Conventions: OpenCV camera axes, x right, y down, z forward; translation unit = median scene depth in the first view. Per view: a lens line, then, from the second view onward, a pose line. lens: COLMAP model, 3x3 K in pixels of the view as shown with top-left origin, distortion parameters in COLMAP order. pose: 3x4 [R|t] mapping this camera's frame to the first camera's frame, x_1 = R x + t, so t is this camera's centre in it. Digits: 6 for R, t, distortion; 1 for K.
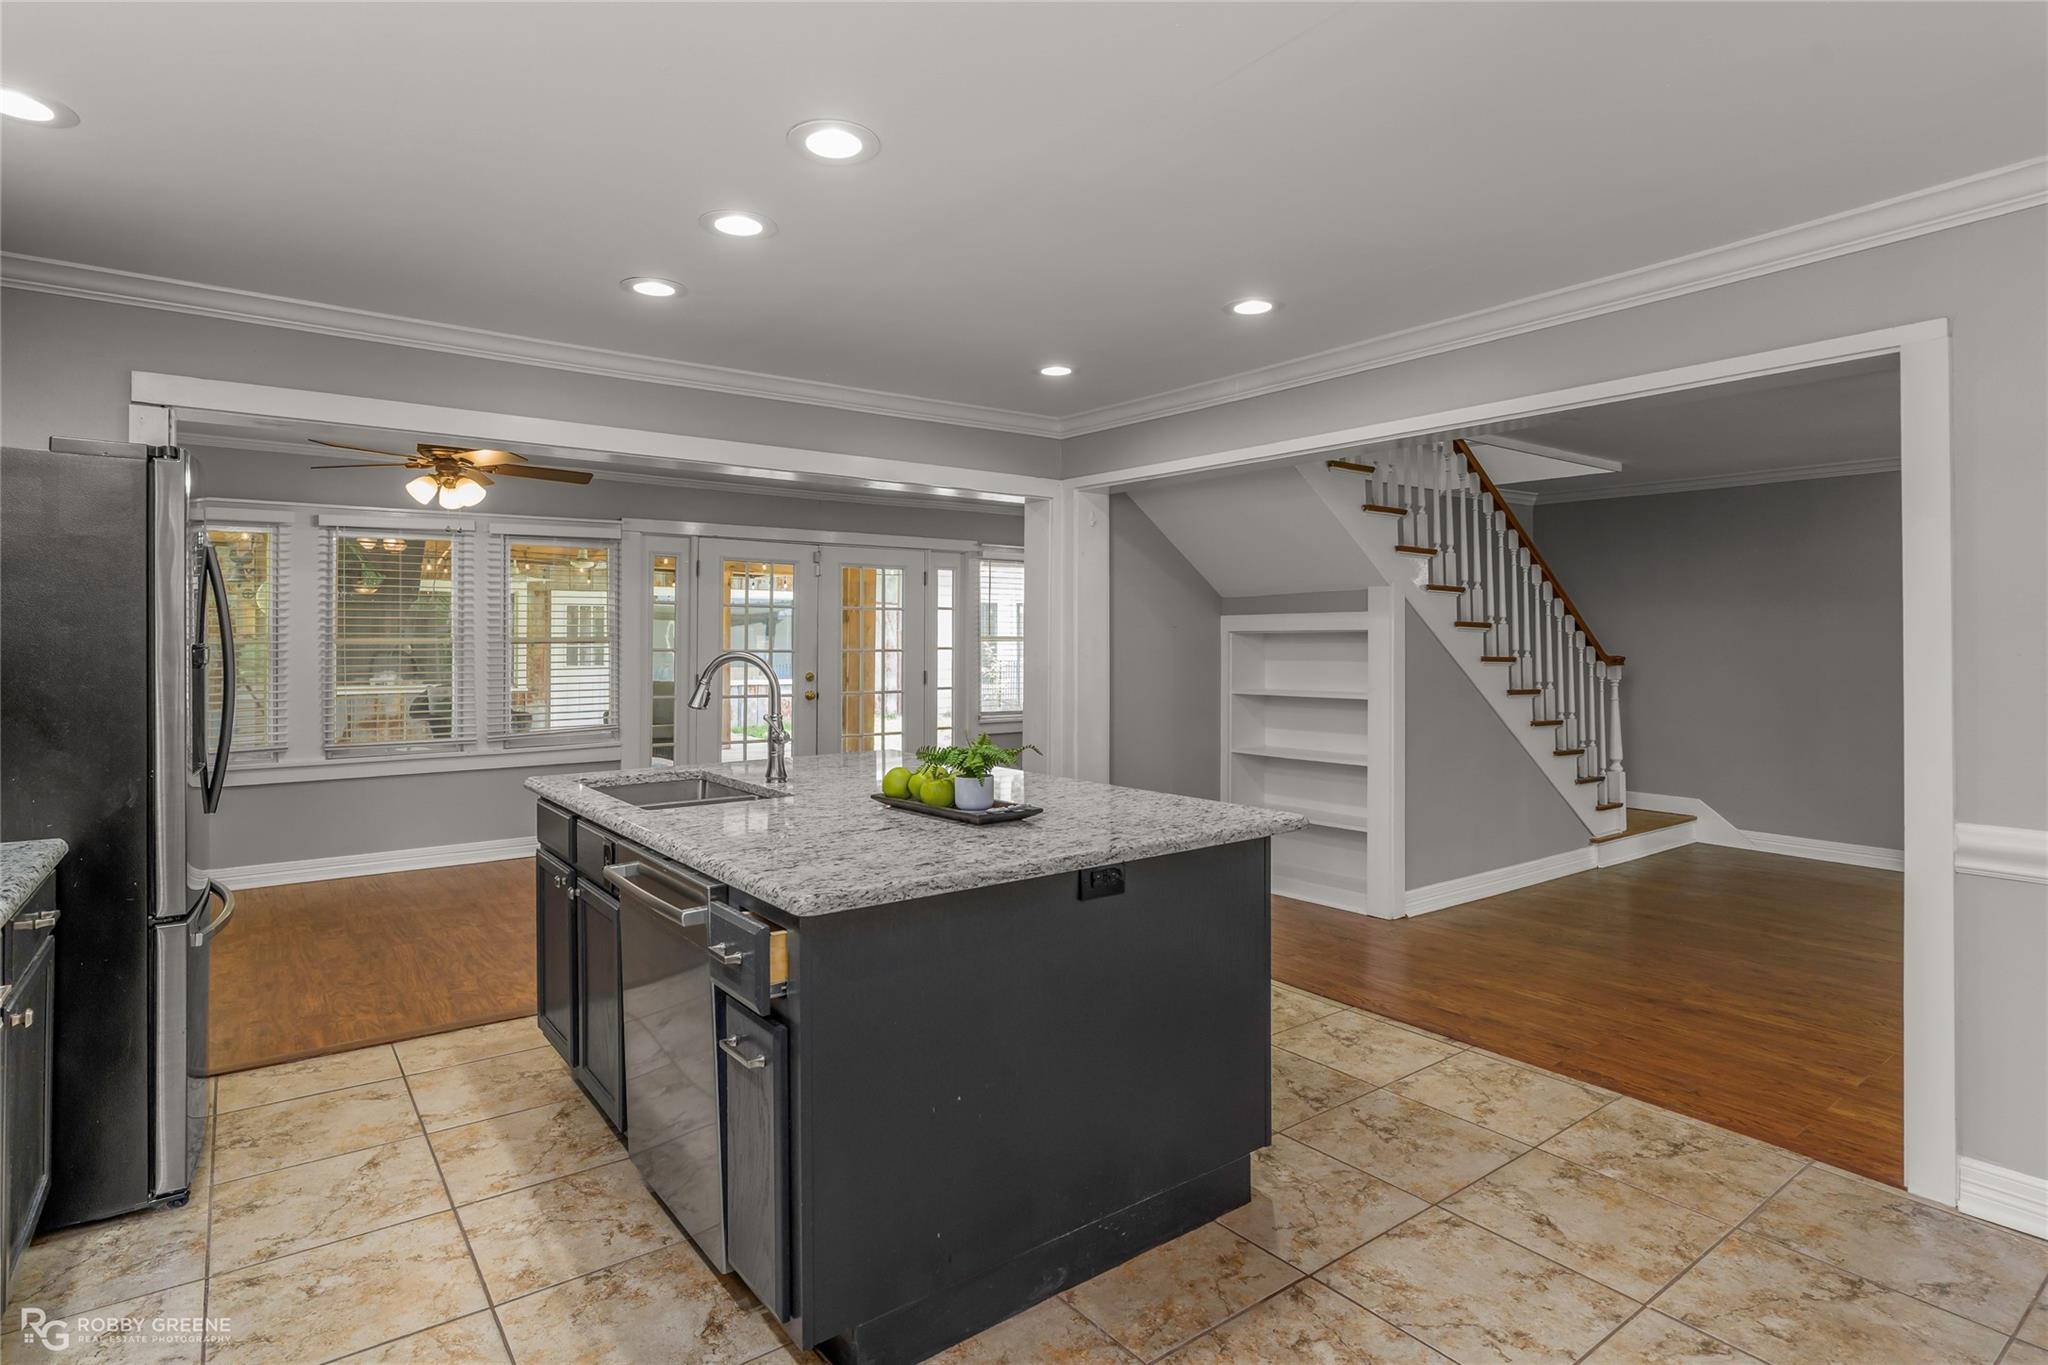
lens RADIAL K [[1050.0, 0, 1020.2], [0, 1050.0, 652.5], [0, 0, 1]] dist [-0.000152, 0.000392]
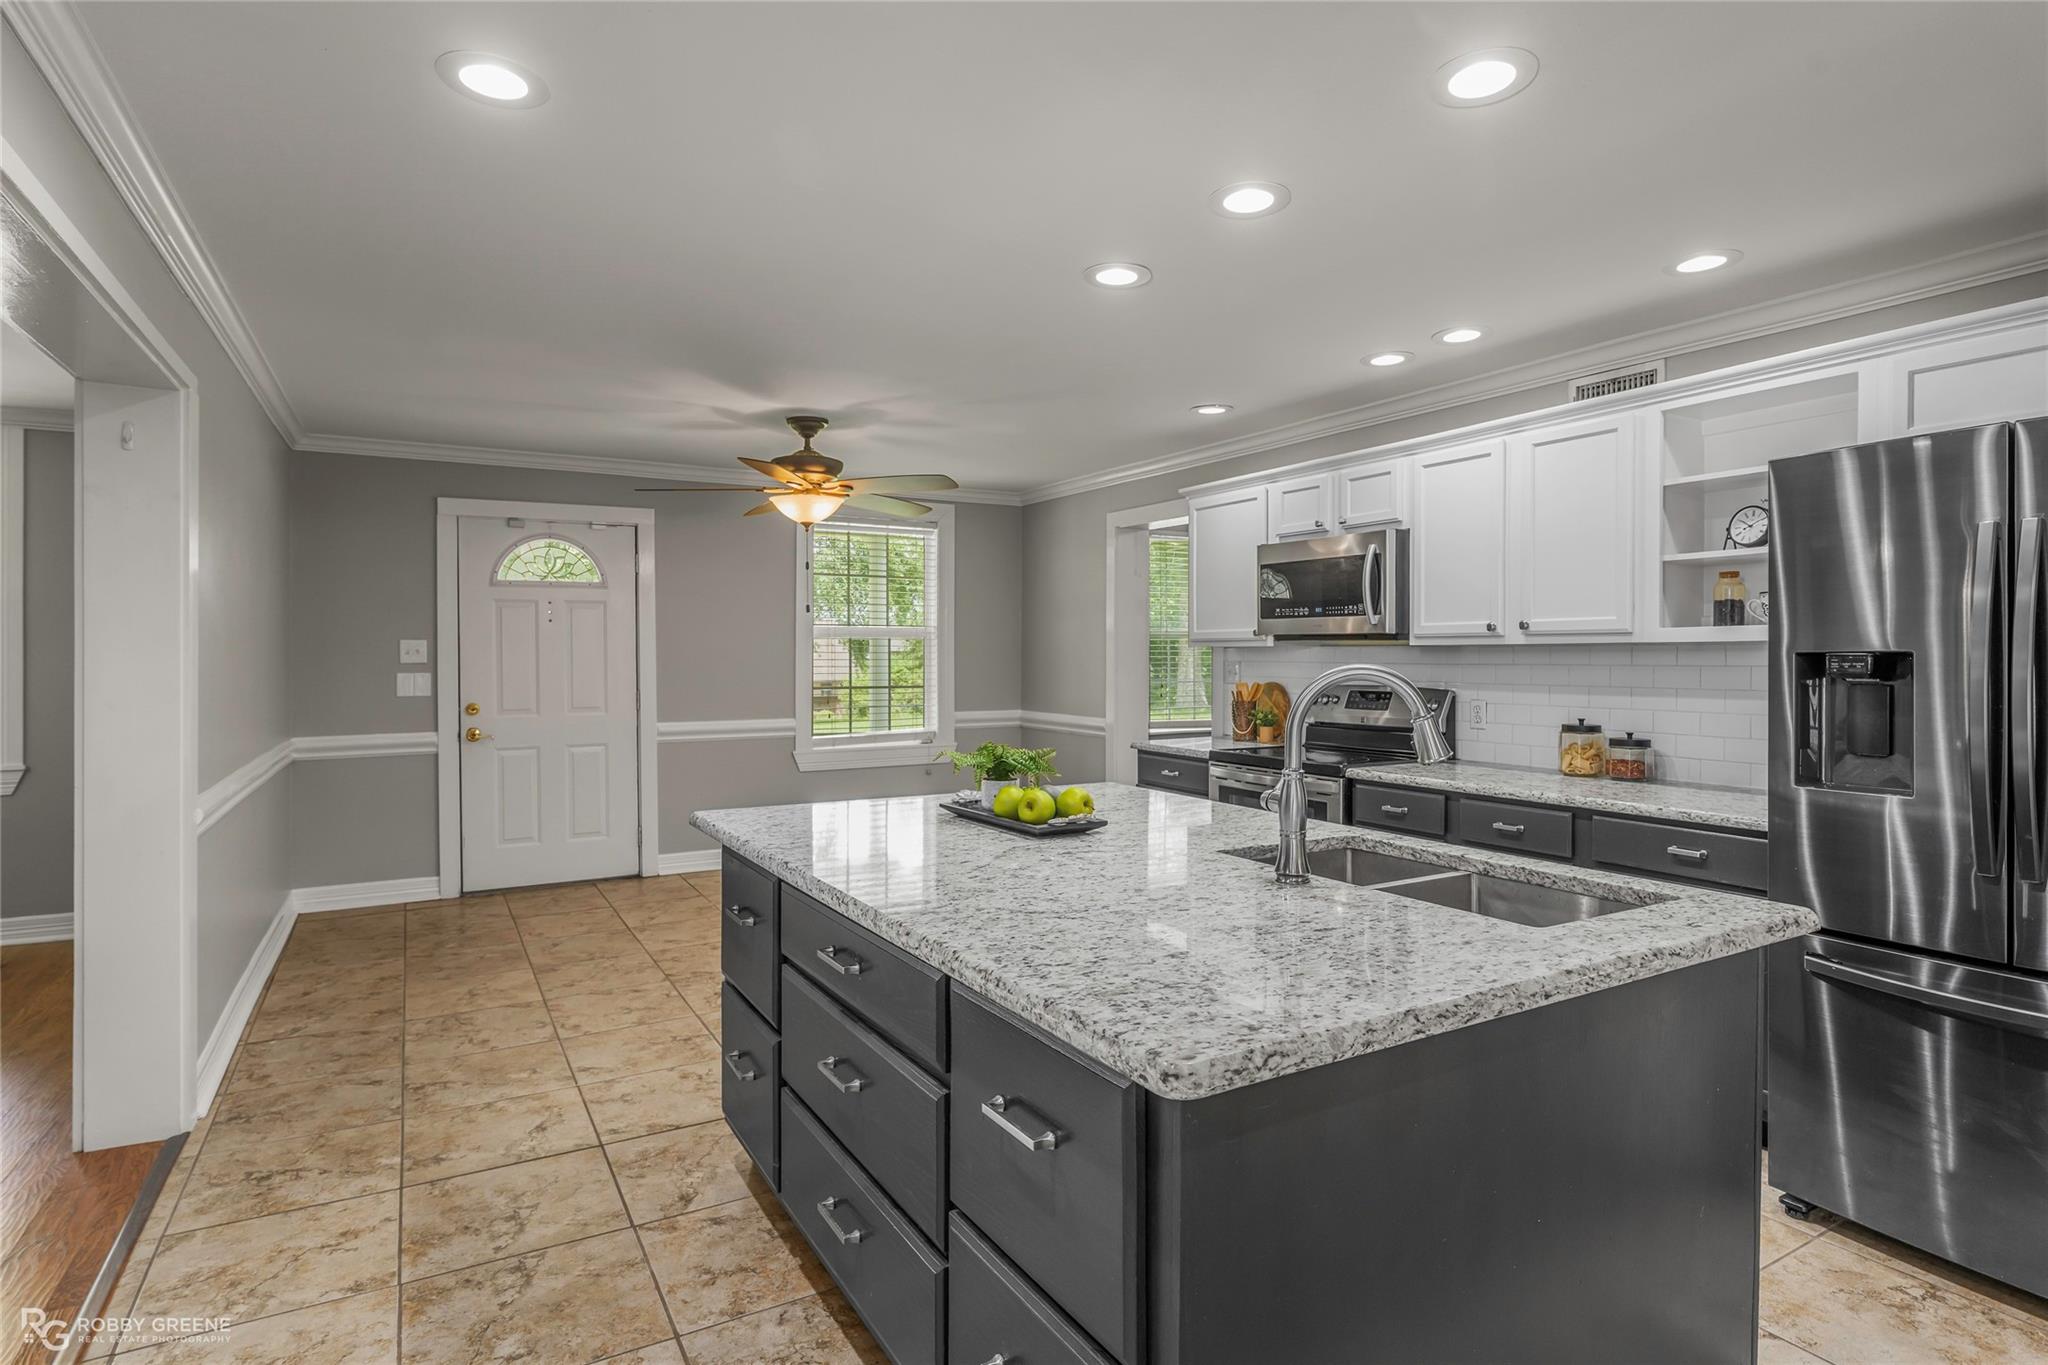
lens RADIAL K [[1059.1, 0, 1021.0], [0, 1059.1, 658.7], [0, 0, 1]] dist [-0.003439, -0.000234]
pose [[-0.993332, 0.000360, 0.115287, -0.193182], [0.001436, 0.999956, 0.009255, -0.012382], [-0.115278, 0.009359, -0.993289, 2.113060]]
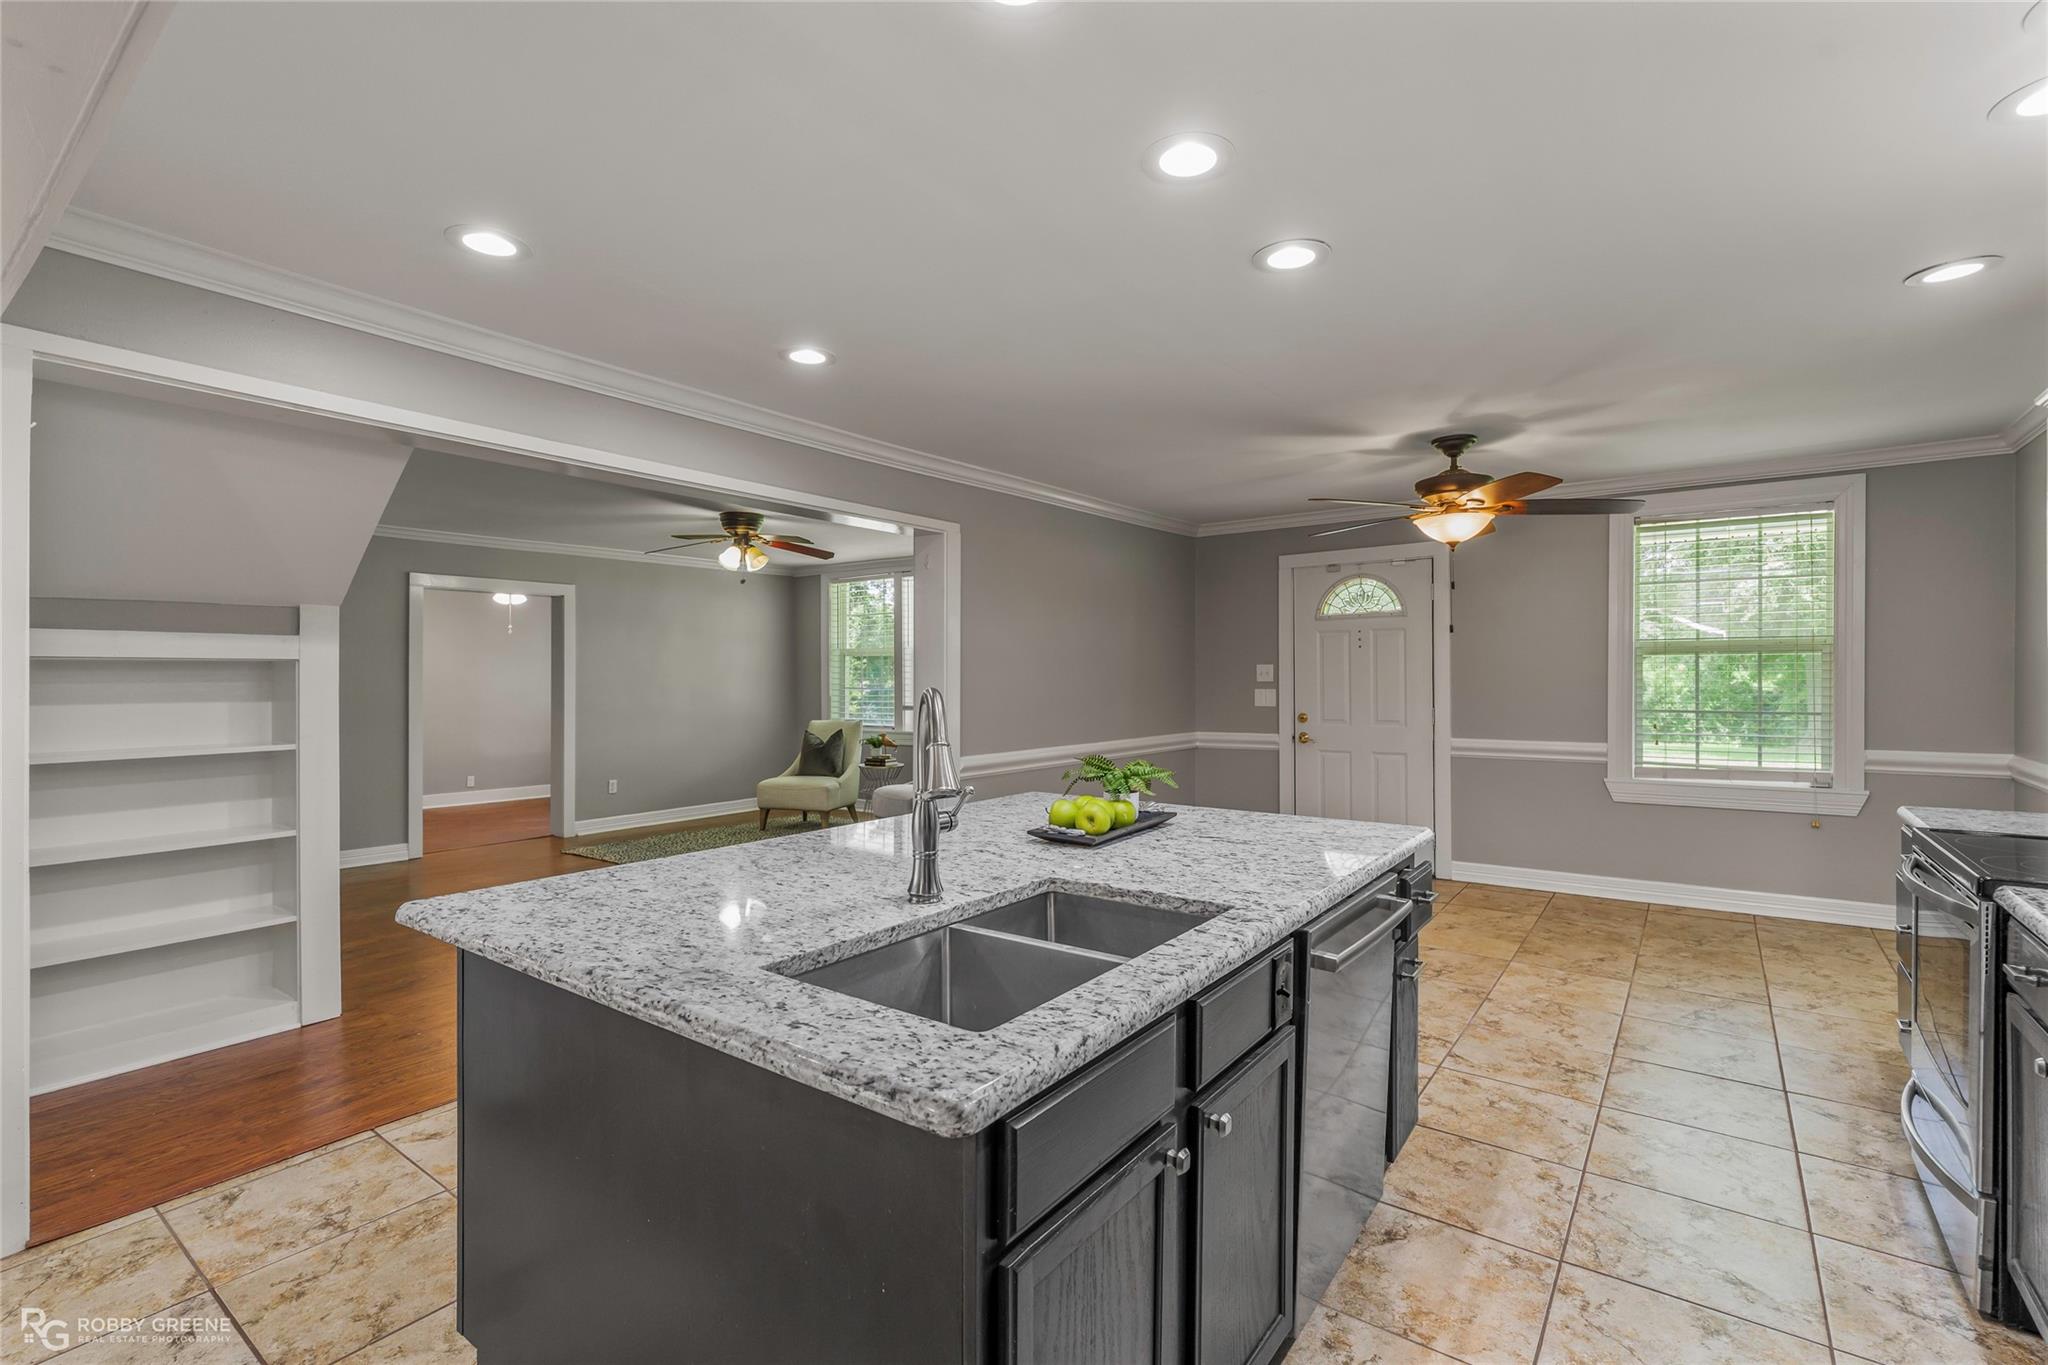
lens RADIAL K [[923.4, 0, 1027.0], [0, 923.4, 676.1], [0, 0, 1]] dist [0.000954, 0.000440]
pose [[-0.290605, 0.001686, 0.956842, -1.001717], [0.009718, 0.999952, 0.001190, -0.009506], [-0.956794, 0.009644, -0.290607, 1.433237]]
